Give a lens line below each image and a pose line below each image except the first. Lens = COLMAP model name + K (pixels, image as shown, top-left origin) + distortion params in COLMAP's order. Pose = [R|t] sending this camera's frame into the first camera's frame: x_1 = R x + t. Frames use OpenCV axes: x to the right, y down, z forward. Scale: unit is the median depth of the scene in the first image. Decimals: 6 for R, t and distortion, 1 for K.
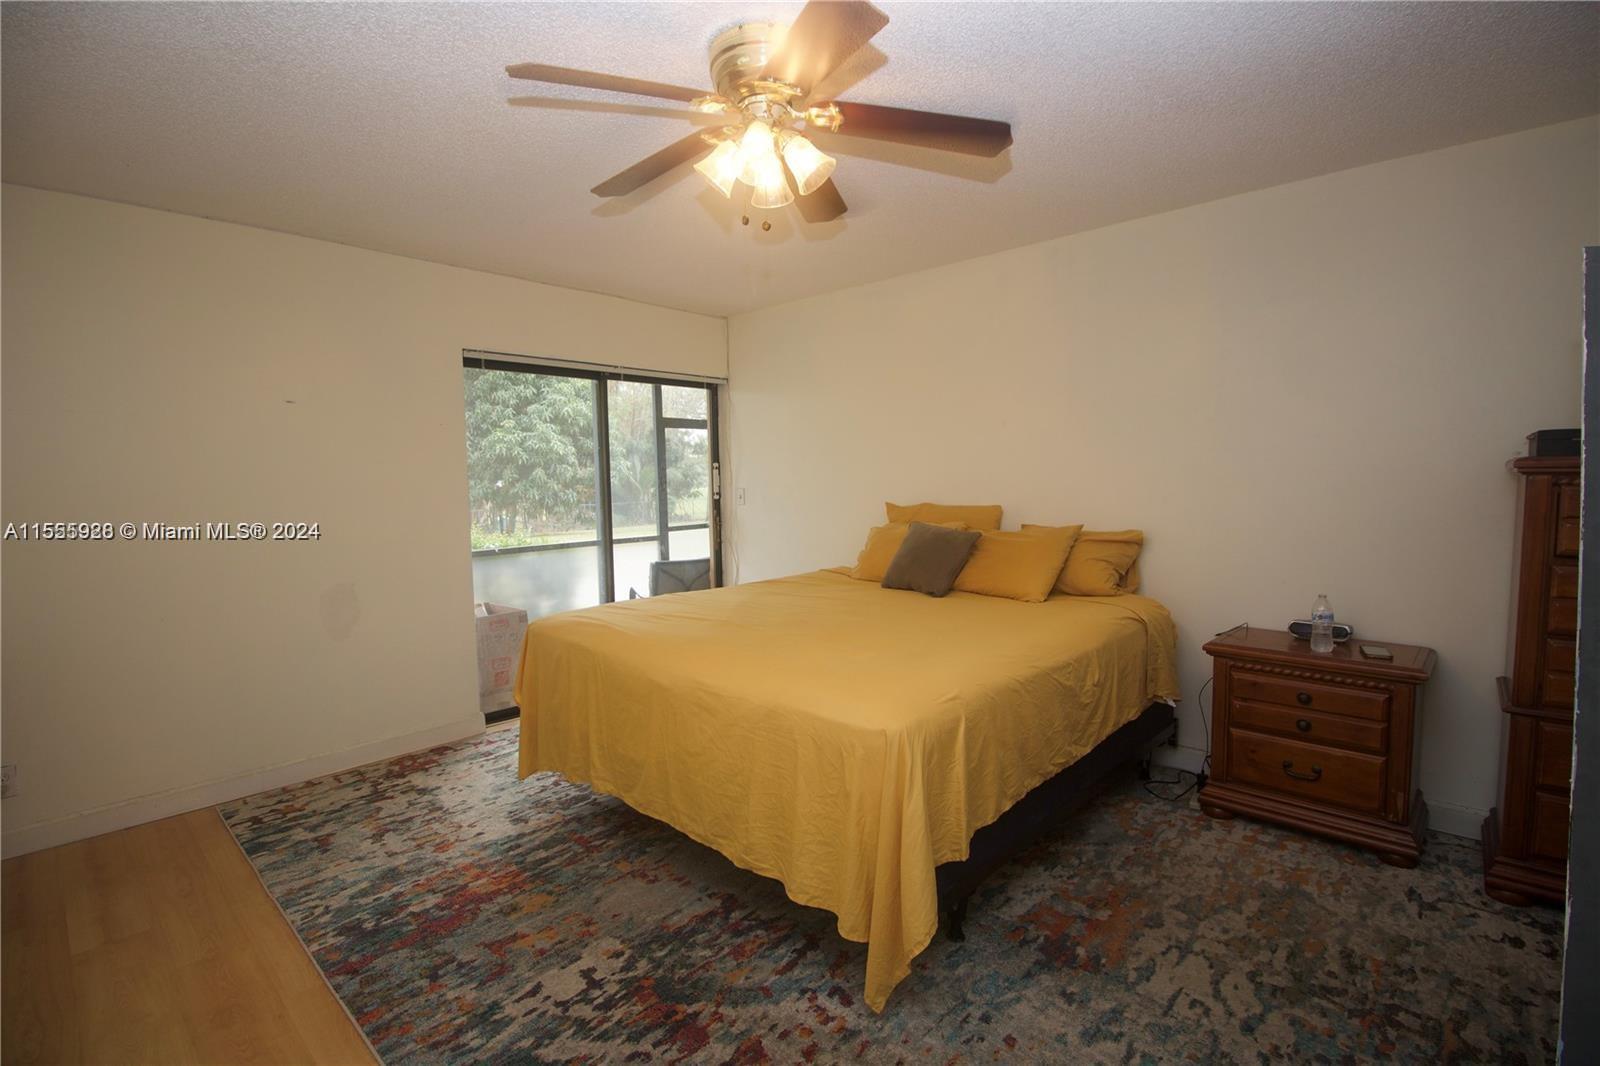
lens RADIAL K [[731.1, 0, 811.8], [0, 731.1, 536.2], [0, 0, 1]] dist [-0.008748, -0.007383]
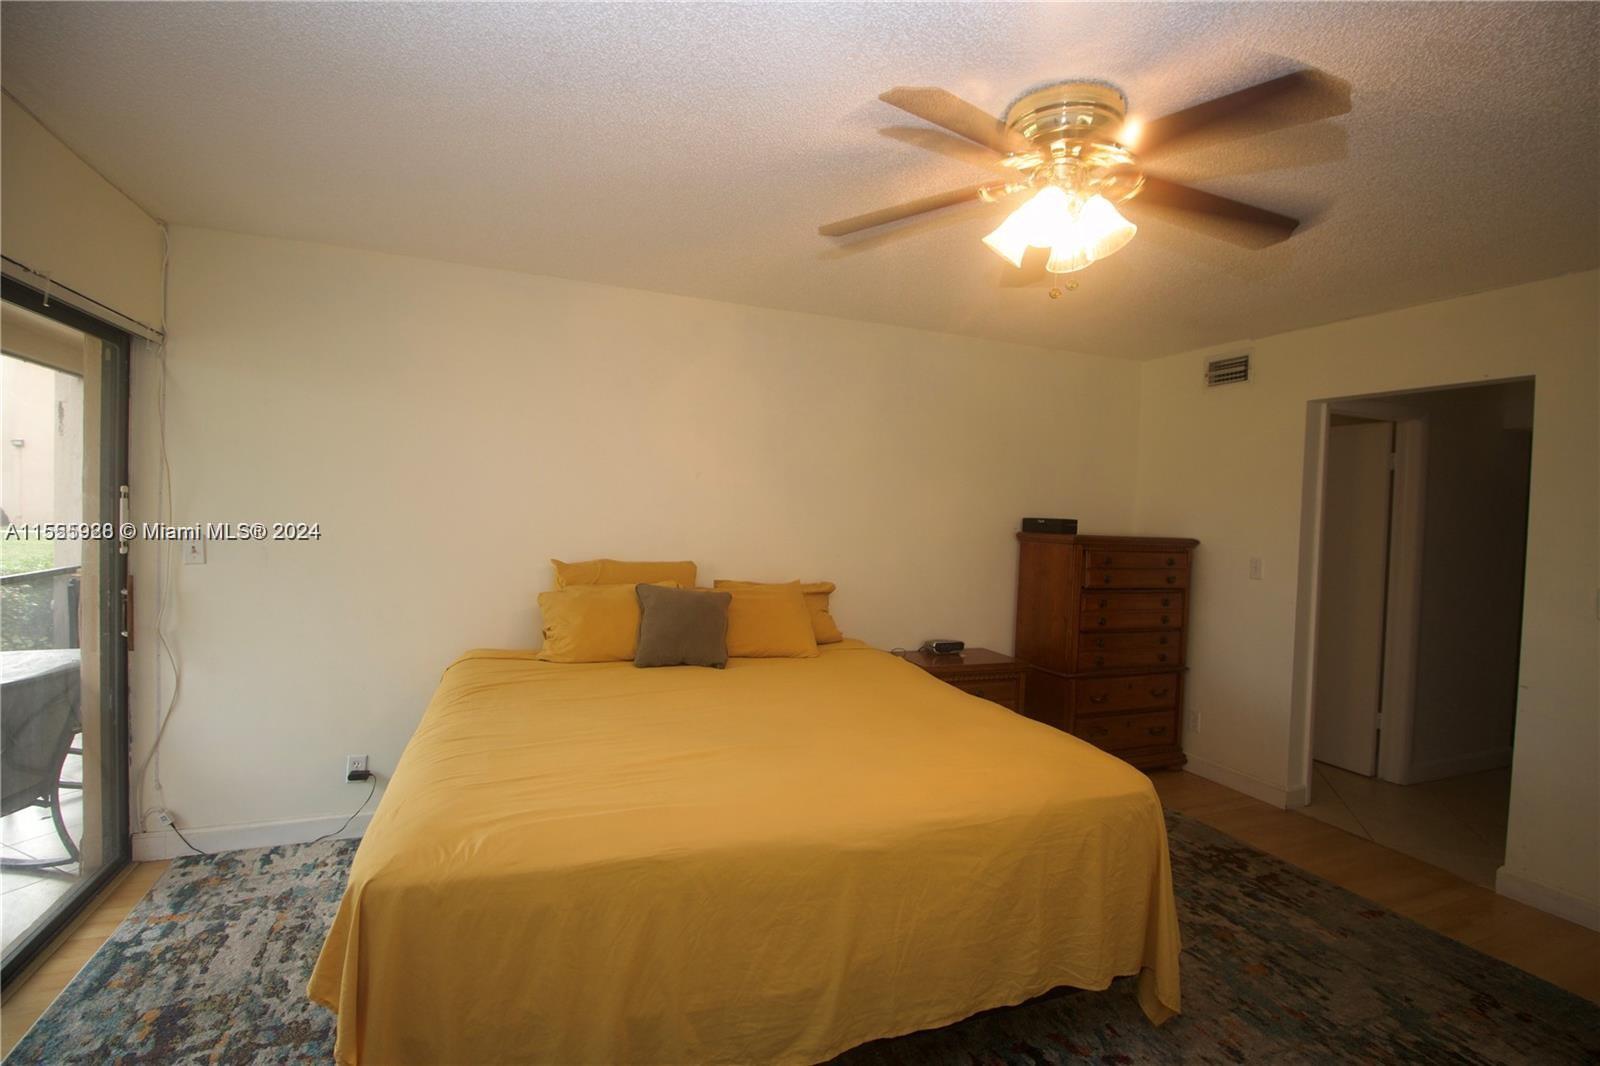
lens RADIAL K [[731.1, 0, 801.6], [0, 731.1, 524.4], [0, 0, 1]] dist [-0.008748, -0.007383]
pose [[0.431964, 0.015802, 0.901752, -0.614092], [0.030227, 0.999031, -0.031987, -0.063431], [-0.901384, 0.041075, 0.431068, 0.521171]]
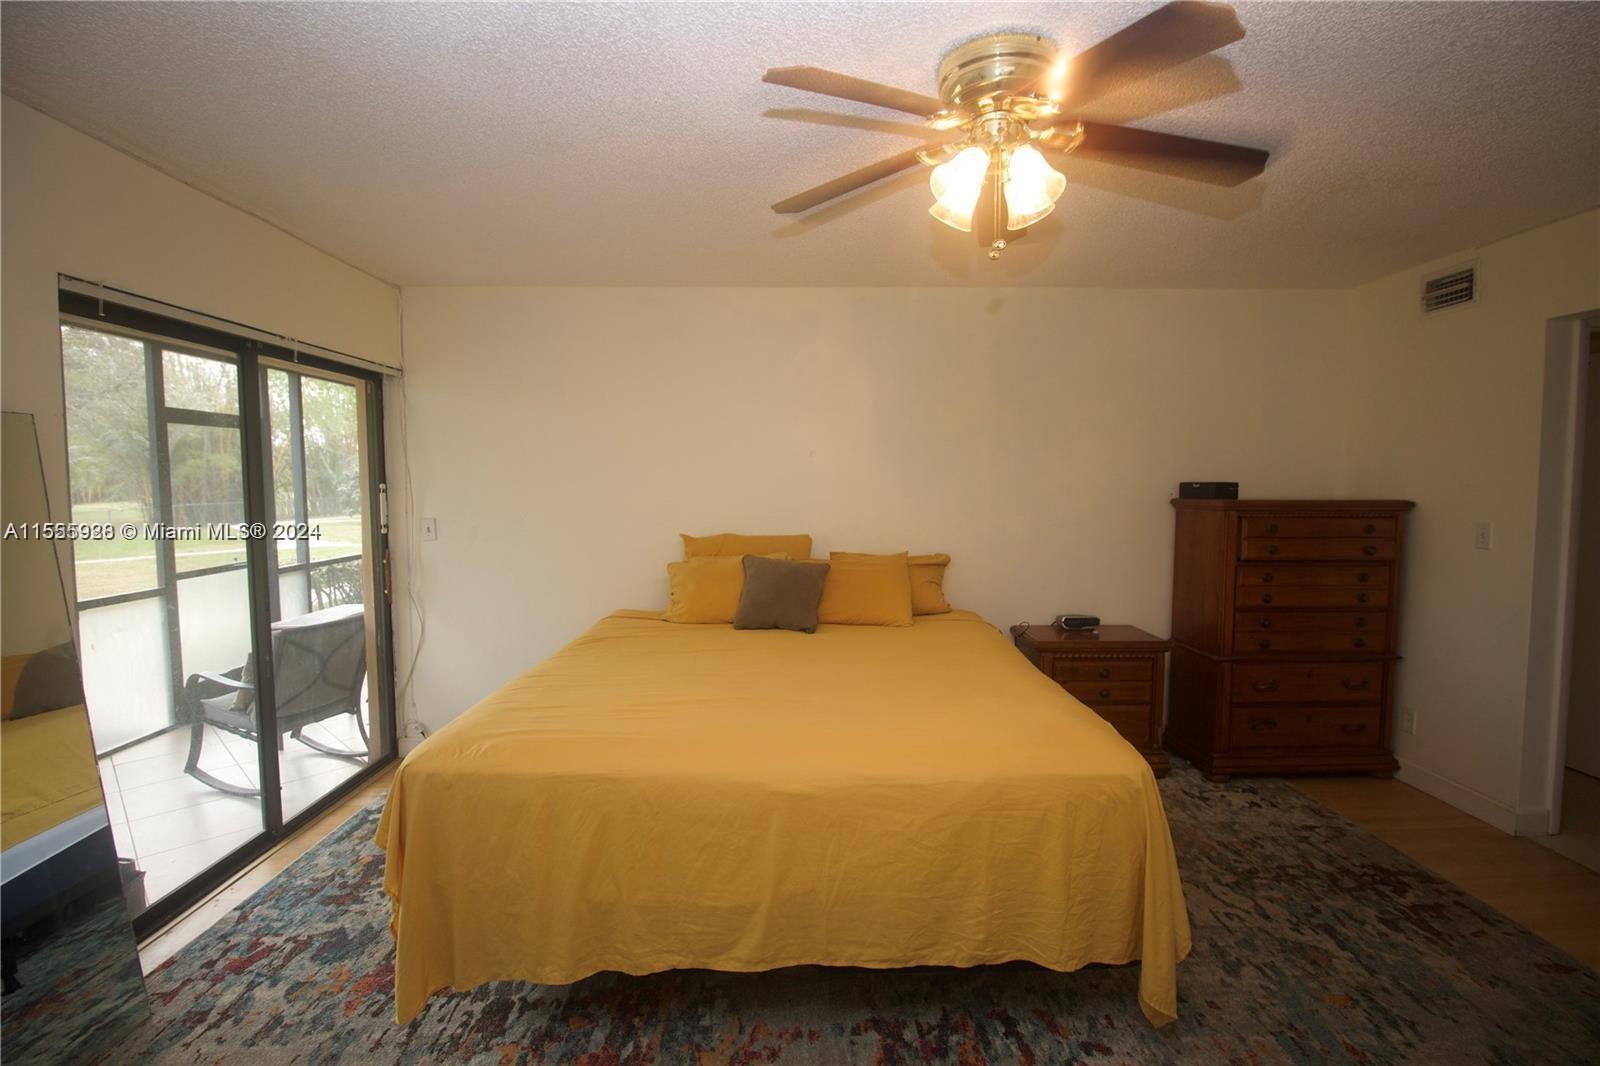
lens RADIAL K [[731.1, 0, 808.0], [0, 731.1, 521.6], [0, 0, 1]] dist [-0.008748, -0.007383]
pose [[0.725025, -0.022307, 0.688361, -0.508807], [0.045221, 0.998860, -0.015261, -0.051069], [-0.687236, 0.042193, 0.725208, 0.290747]]
